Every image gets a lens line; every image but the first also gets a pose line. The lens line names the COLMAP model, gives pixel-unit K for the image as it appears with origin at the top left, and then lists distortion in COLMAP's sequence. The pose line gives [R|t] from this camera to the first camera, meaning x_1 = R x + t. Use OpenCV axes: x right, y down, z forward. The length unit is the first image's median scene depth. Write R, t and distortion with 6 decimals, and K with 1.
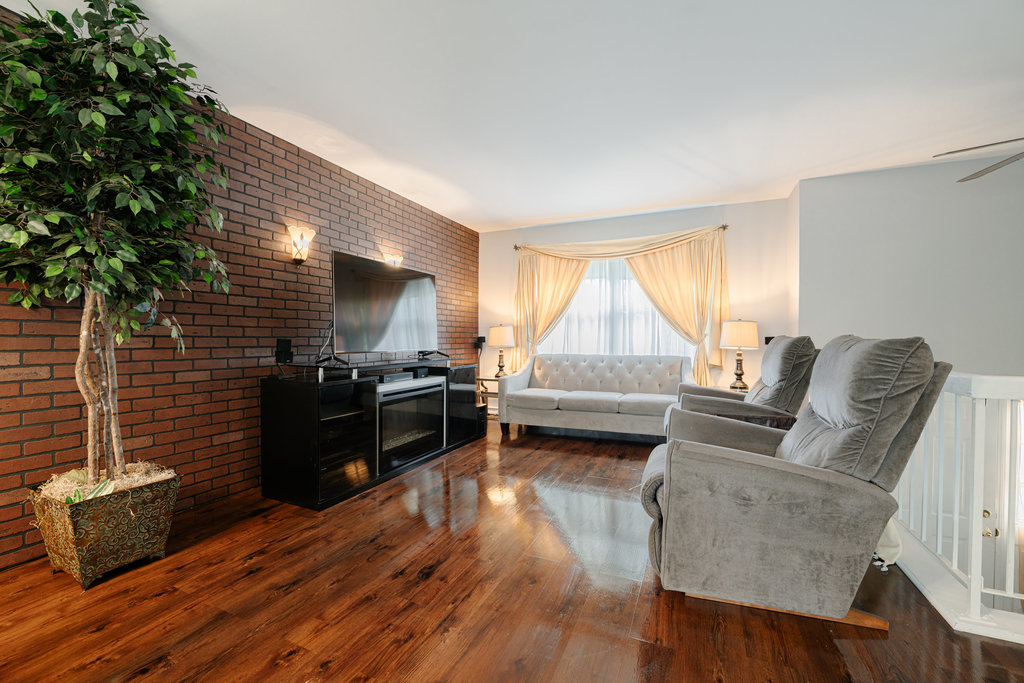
lens RADIAL K [[416.5, 0, 509.6], [0, 416.5, 342.8], [0, 0, 1]] dist [-0.031269, 0.004559]
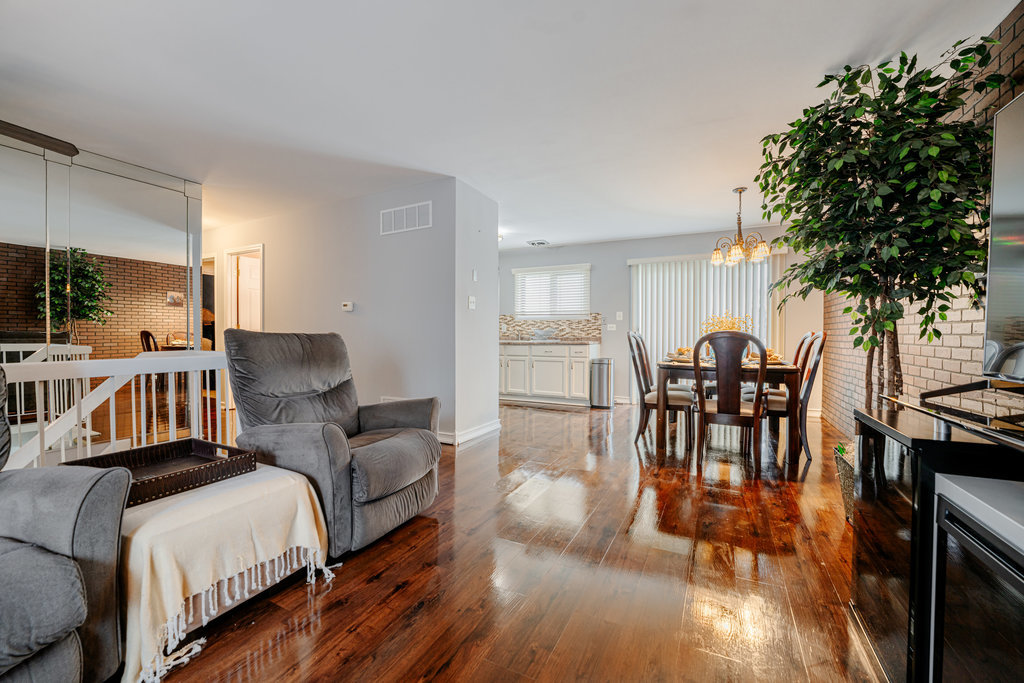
lens RADIAL K [[416.5, 0, 509.6], [0, 416.5, 342.8], [0, 0, 1]] dist [-0.031269, 0.004559]
pose [[-0.999055, -0.008805, 0.042567, 0.016400], [-0.007653, 0.999602, 0.027153, -0.006307], [-0.042789, 0.026802, -0.998725, 1.055627]]
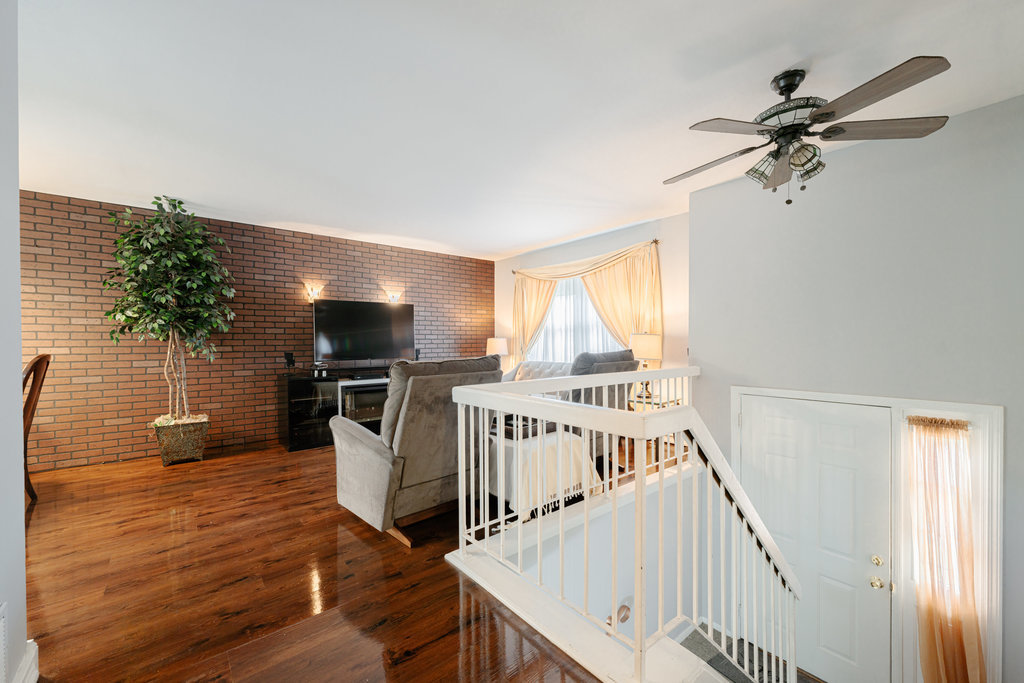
lens RADIAL K [[412.1, 0, 511.6], [0, 412.1, 342.8], [0, 0, 1]] dist [0.002036, 0.000311]
pose [[0.899031, -0.006837, -0.437832, 0.754904], [0.004512, 0.999970, -0.006349, -0.025213], [0.437862, 0.003733, 0.899035, -0.102855]]
